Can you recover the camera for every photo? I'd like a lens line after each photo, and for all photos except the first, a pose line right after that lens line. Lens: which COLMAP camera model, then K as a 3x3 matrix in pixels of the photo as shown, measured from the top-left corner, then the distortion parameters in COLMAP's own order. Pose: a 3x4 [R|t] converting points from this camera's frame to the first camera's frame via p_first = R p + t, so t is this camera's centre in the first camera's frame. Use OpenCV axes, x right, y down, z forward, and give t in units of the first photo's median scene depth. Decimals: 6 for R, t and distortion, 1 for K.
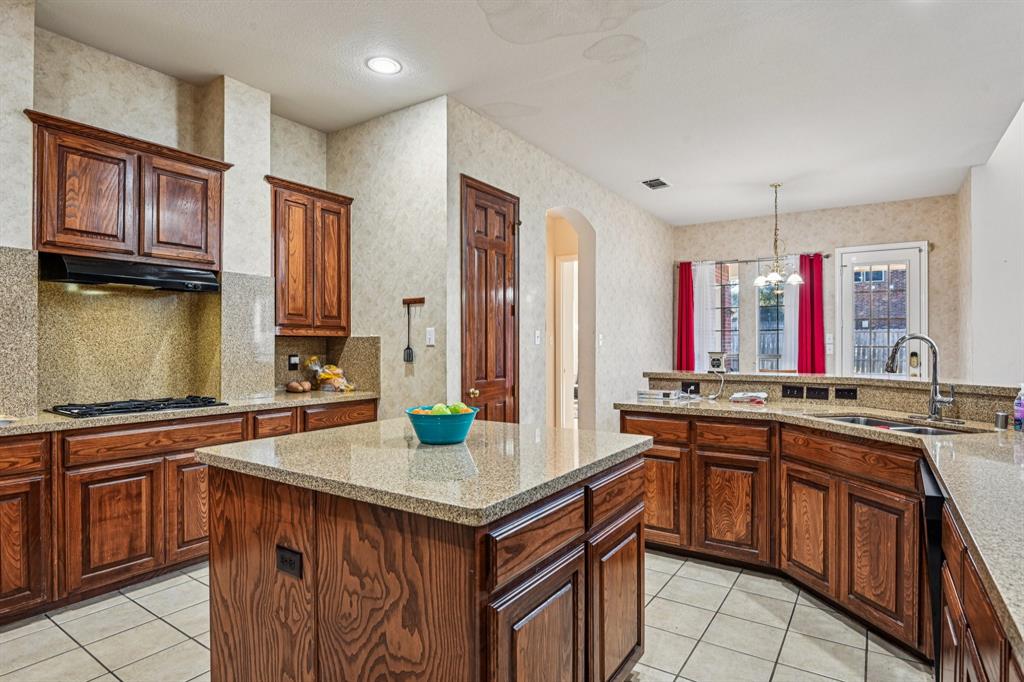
lens RADIAL K [[544.4, 0, 522.5], [0, 544.4, 345.1], [0, 0, 1]] dist [-0.011878, -0.001587]
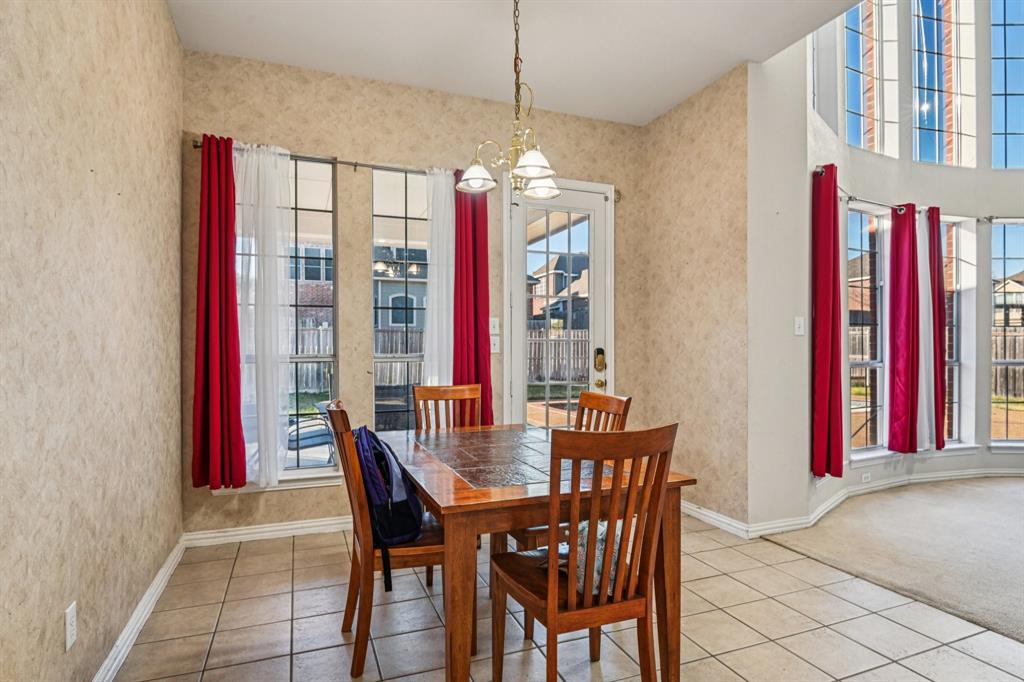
lens RADIAL K [[559.4, 0, 517.1], [0, 559.4, 351.8], [0, 0, 1]] dist [-0.006503, -0.000891]
pose [[0.578605, -0.004461, 0.815595, 0.170107], [0.000437, 0.999987, 0.005160, 0.022714], [-0.815607, -0.002629, 0.578600, 1.162348]]
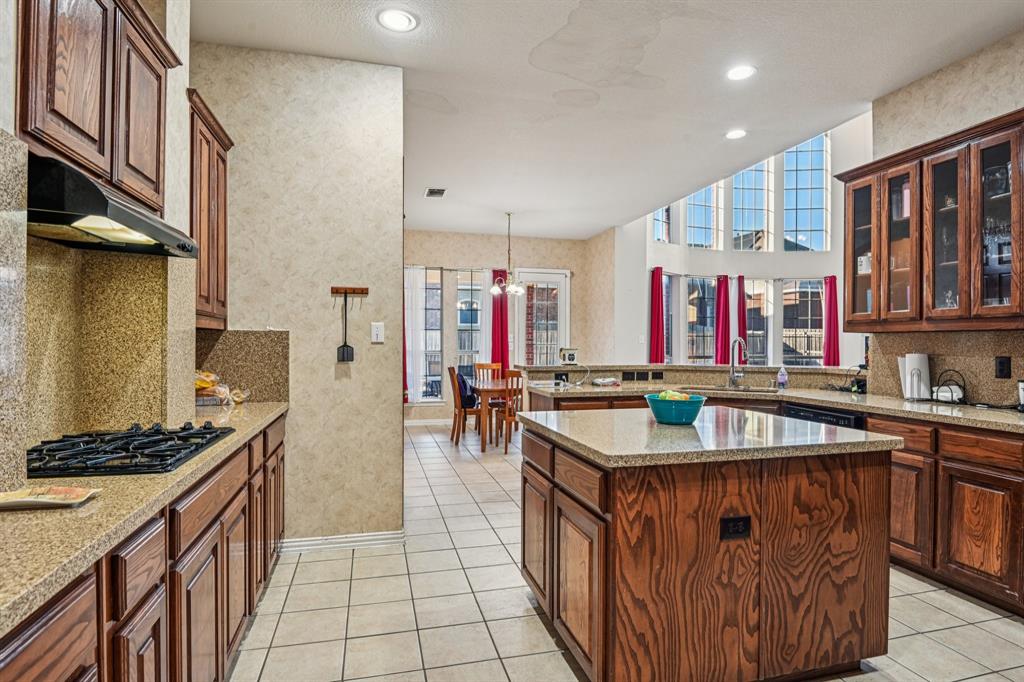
lens RADIAL K [[544.4, 0, 522.5], [0, 544.4, 345.1], [0, 0, 1]] dist [-0.011878, -0.001587]
pose [[0.659214, 0.000159, 0.751955, -0.695513], [-0.004668, 0.999982, 0.003881, 0.000128], [-0.751941, -0.006069, 0.659203, 0.246144]]
